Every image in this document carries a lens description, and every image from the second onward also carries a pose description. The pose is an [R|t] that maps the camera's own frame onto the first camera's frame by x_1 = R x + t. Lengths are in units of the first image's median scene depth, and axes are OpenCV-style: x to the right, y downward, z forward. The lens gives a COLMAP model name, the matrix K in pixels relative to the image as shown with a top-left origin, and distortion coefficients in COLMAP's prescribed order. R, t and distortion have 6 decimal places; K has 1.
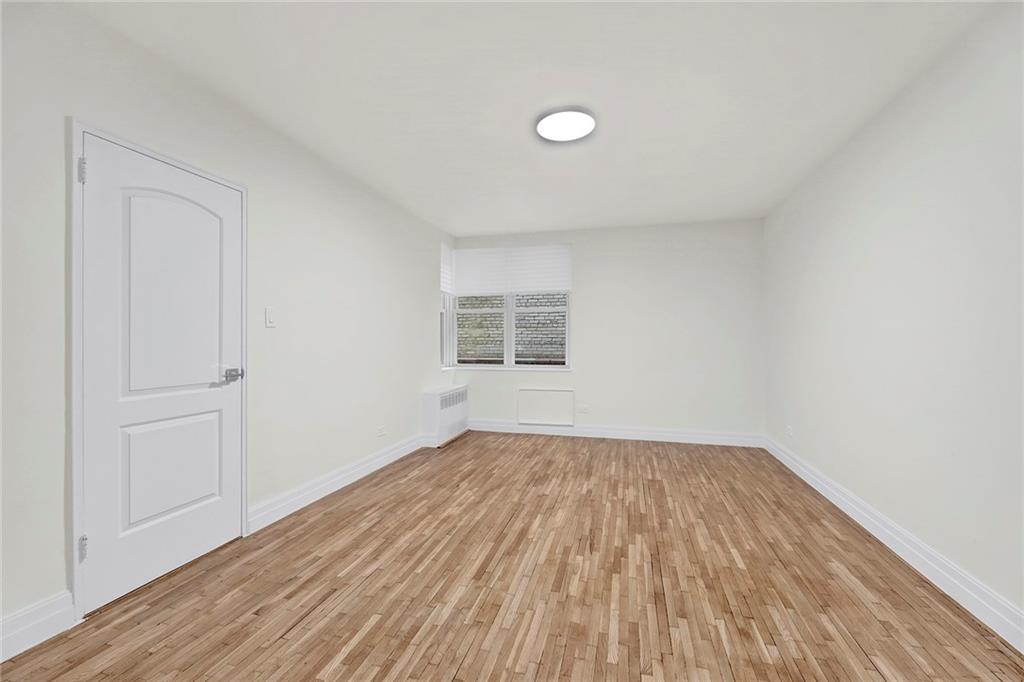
lens RADIAL K [[423.0, 0, 513.7], [0, 423.0, 342.4], [0, 0, 1]] dist [-0.002283, -0.000629]
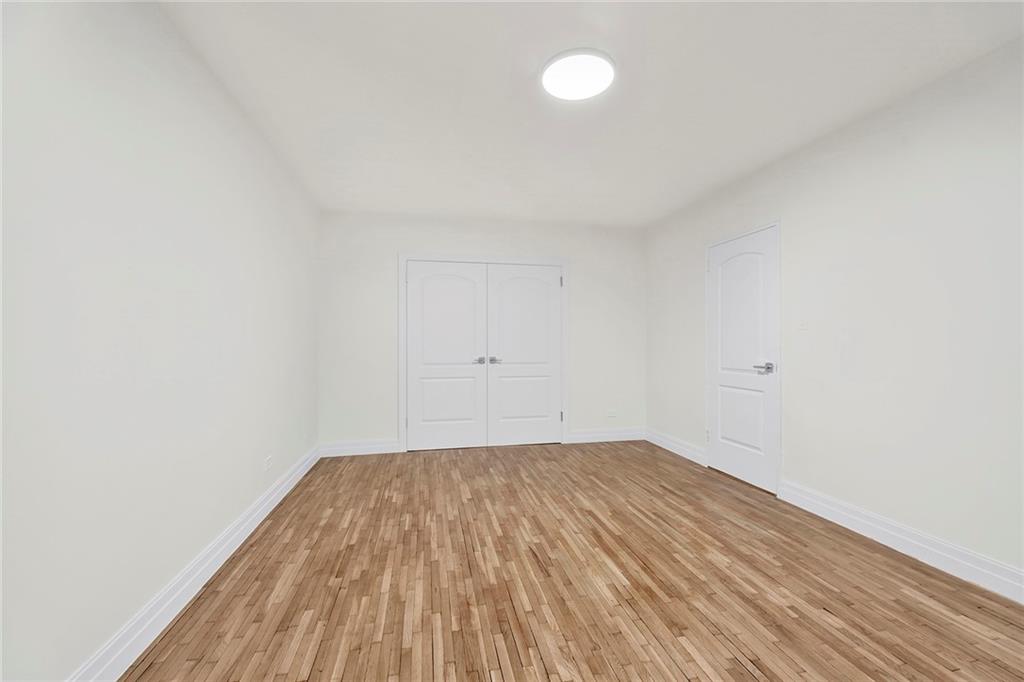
lens RADIAL K [[423.0, 0, 513.7], [0, 423.0, 342.4], [0, 0, 1]] dist [-0.002283, -0.000629]
pose [[-0.891387, 0.000050, -0.453242, 0.680117], [-0.001376, 0.999995, 0.002816, -0.005532], [0.453240, 0.003134, -0.891383, 1.883681]]
